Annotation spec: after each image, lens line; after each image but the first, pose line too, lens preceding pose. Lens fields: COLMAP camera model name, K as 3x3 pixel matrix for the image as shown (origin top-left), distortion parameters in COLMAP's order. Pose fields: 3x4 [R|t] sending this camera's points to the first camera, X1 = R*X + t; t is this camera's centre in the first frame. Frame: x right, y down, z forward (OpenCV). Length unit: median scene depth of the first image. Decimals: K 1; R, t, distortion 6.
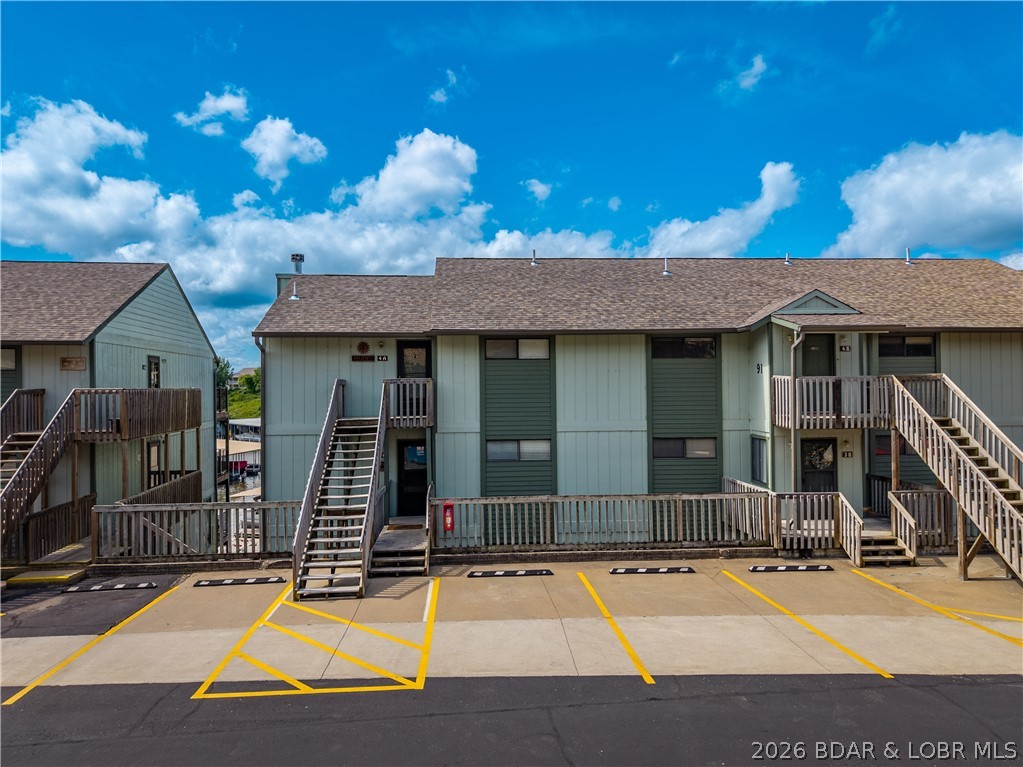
lens RADIAL K [[701.2, 0, 511.5], [0, 701.2, 383.5], [0, 0, 1]] dist [0.010155, -0.004134]
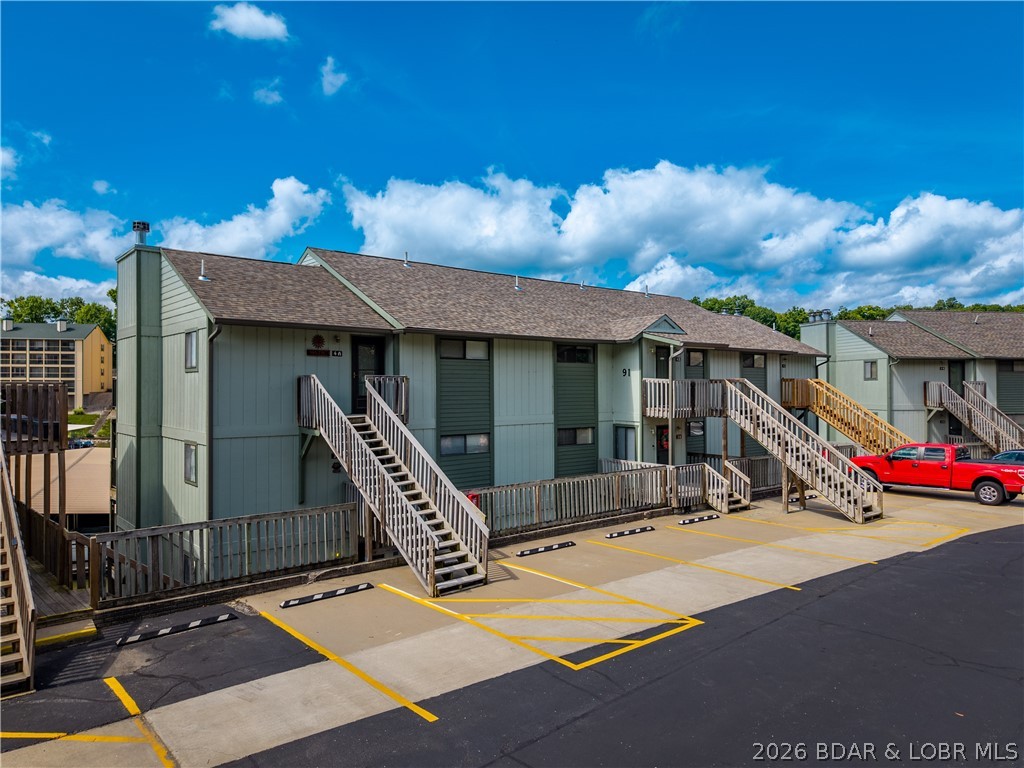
lens RADIAL K [[701.9, 0, 512.0], [0, 701.9, 384.0], [0, 0, 1]] dist [0.010155, -0.004134]
pose [[0.801788, 0.011153, 0.597504, -0.594933], [-0.009816, 0.999937, -0.005493, 0.008862], [-0.597528, -0.001461, 0.801847, 0.100224]]
